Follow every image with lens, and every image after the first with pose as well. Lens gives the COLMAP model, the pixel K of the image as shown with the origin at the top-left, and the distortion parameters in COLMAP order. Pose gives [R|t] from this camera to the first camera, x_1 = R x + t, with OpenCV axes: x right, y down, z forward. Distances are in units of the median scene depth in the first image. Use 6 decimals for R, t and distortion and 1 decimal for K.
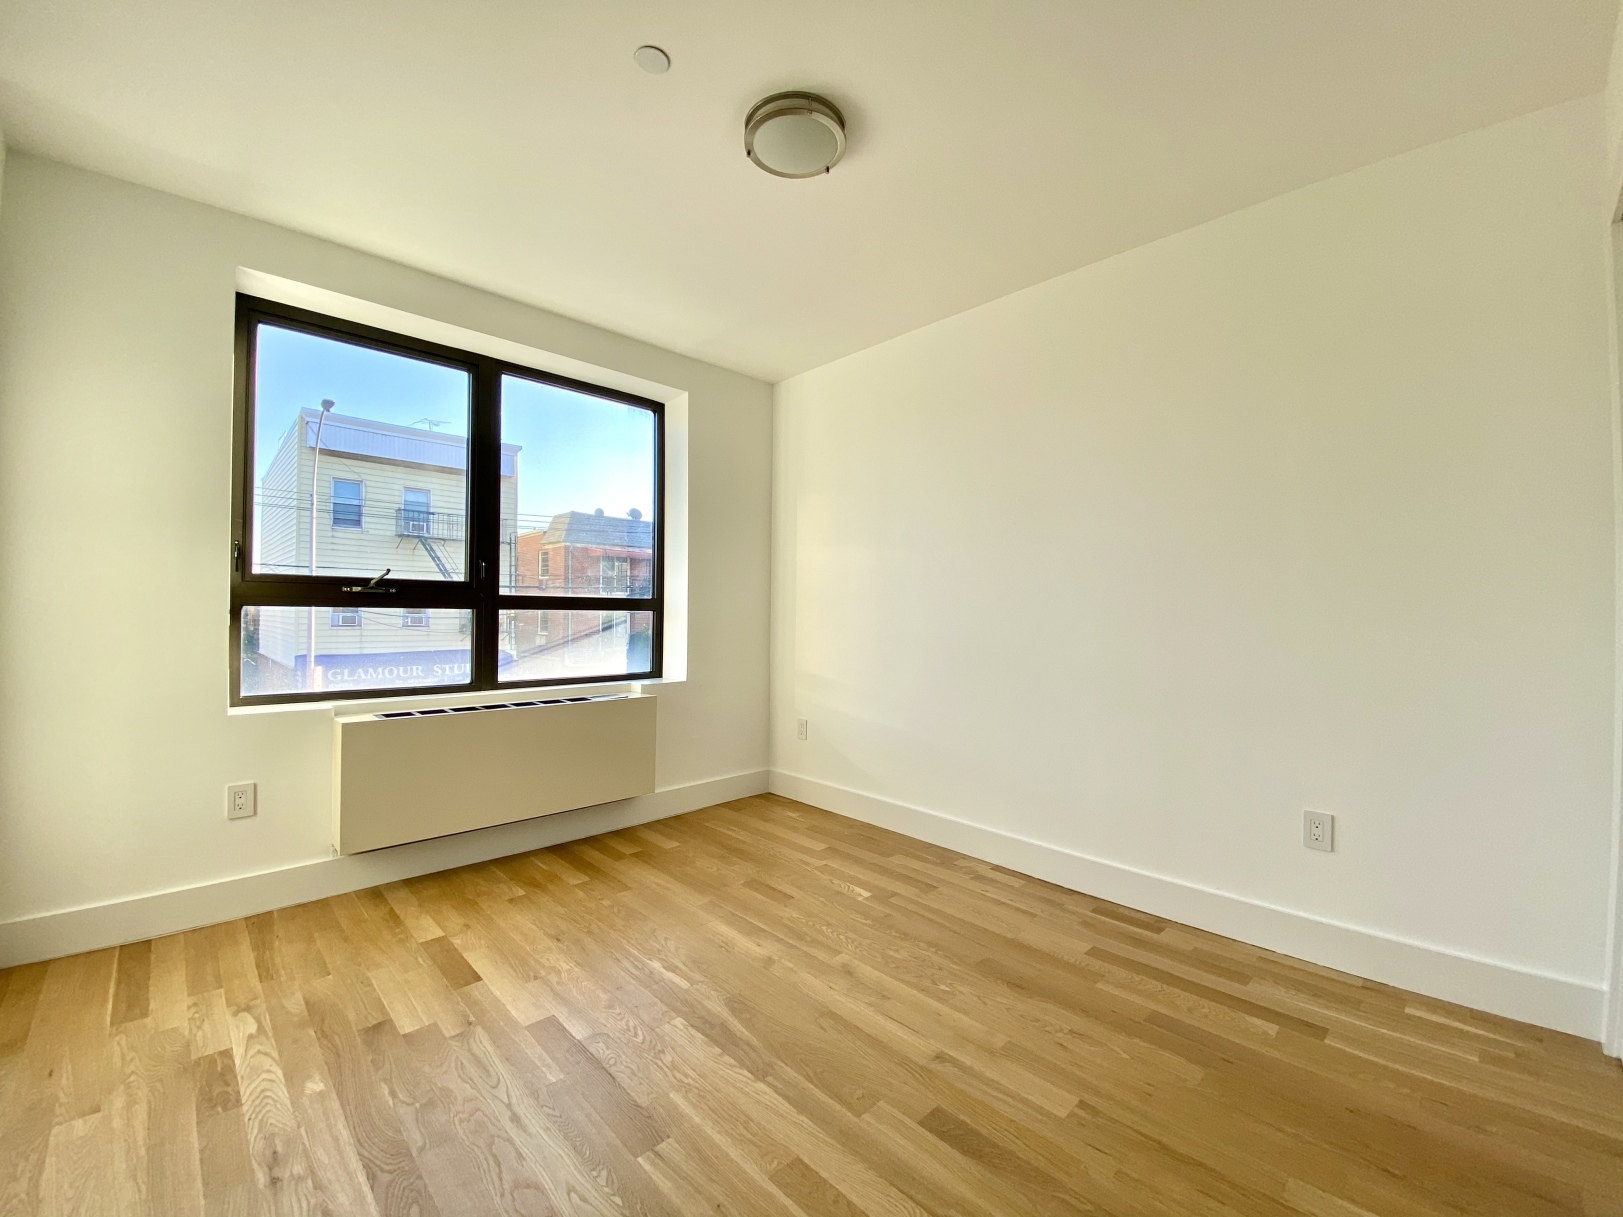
lens RADIAL K [[658.9, 0, 817.2], [0, 658.9, 609.8], [0, 0, 1]] dist [-0.005201, -0.008940]
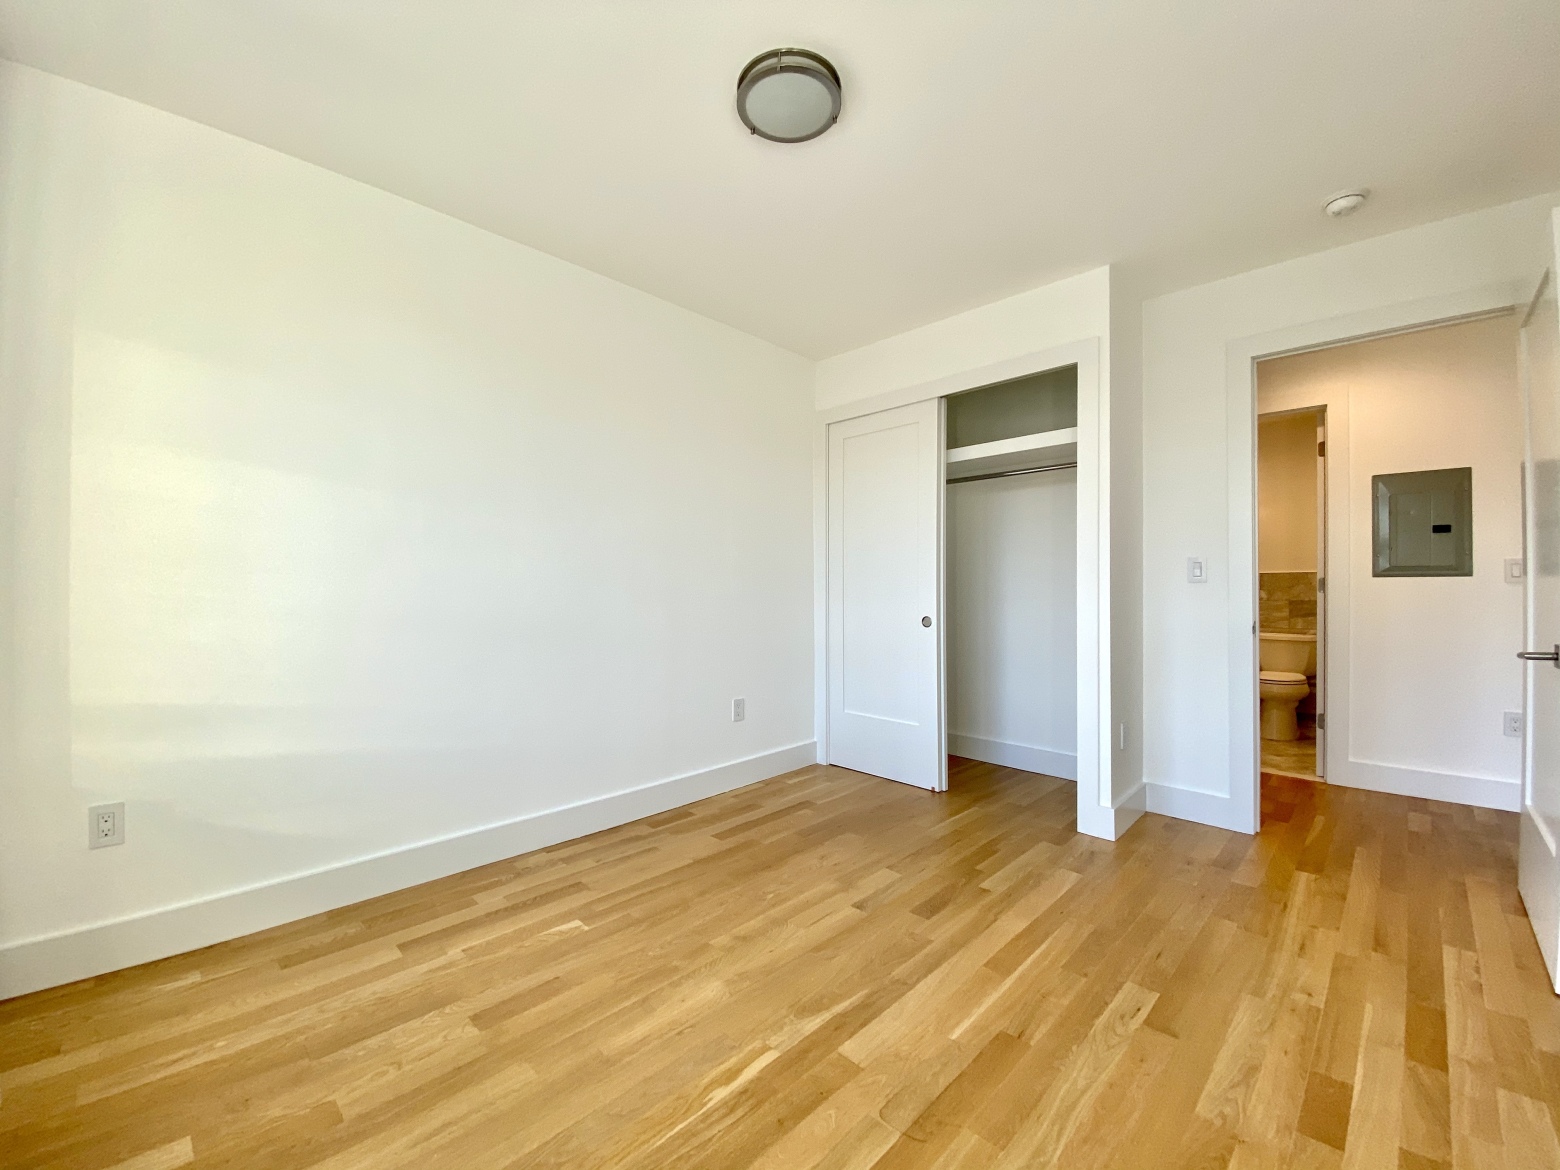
lens RADIAL K [[633.4, 0, 786.1], [0, 633.4, 573.4], [0, 0, 1]] dist [-0.005201, -0.008940]
pose [[-0.002681, -0.000560, 0.999996, -0.751401], [0.003973, 0.999992, 0.000570, -0.006772], [-0.999989, 0.003974, -0.002679, 0.770730]]
